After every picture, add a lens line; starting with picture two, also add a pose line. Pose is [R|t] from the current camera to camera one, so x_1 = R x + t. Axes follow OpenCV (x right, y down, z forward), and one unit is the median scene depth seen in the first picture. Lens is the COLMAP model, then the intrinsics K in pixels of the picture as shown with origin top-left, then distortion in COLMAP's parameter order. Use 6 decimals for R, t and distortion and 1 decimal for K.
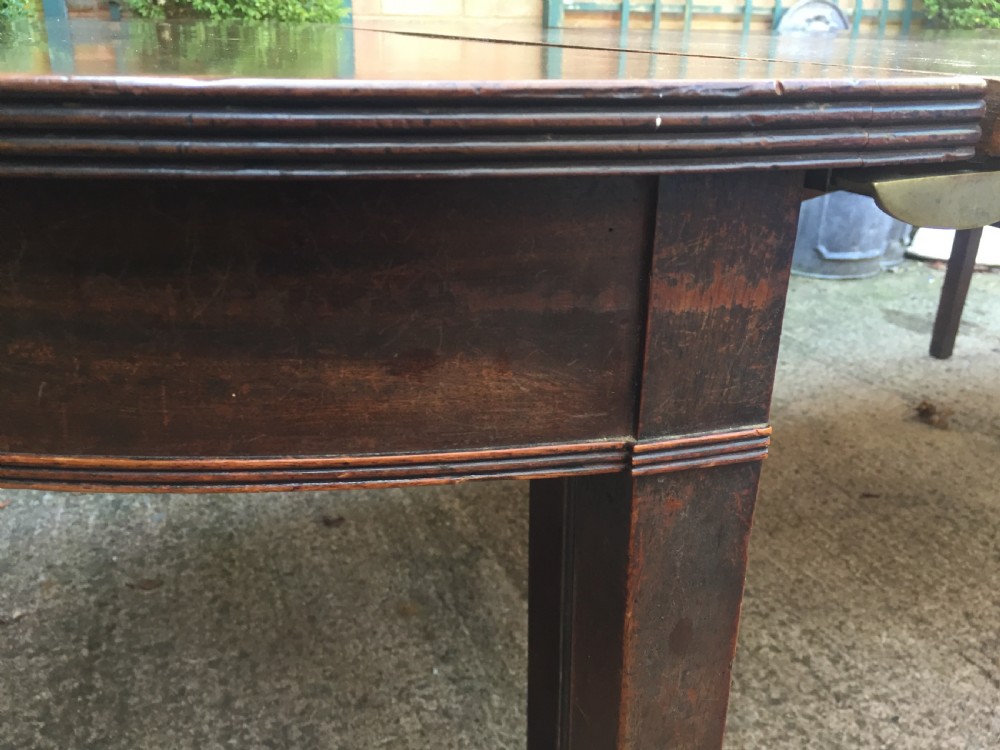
lens RADIAL K [[855.8, 0, 503.8], [0, 855.8, 382.6], [0, 0, 1]] dist [0.079986, -0.118242]
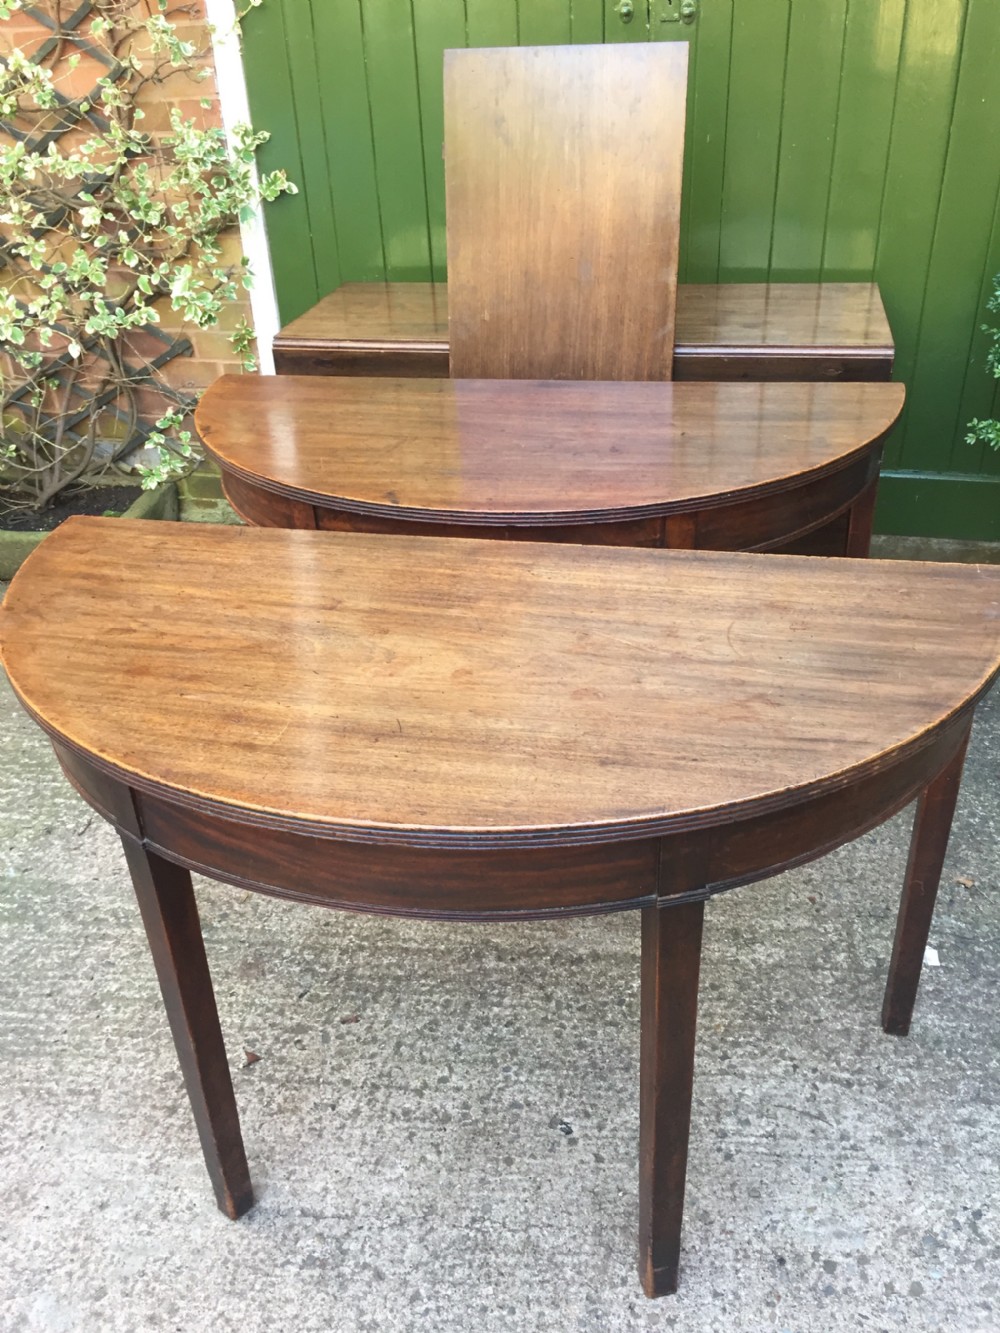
lens RADIAL K [[1140.8, 0, 508.0], [0, 1140.8, 671.3], [0, 0, 1]] dist [0.079986, -0.118242]
pose [[-0.458512, 0.452892, -0.764628, 1.184734], [-0.317332, 0.720241, 0.616890, -1.028343], [0.830101, 0.525493, -0.186522, 1.079993]]
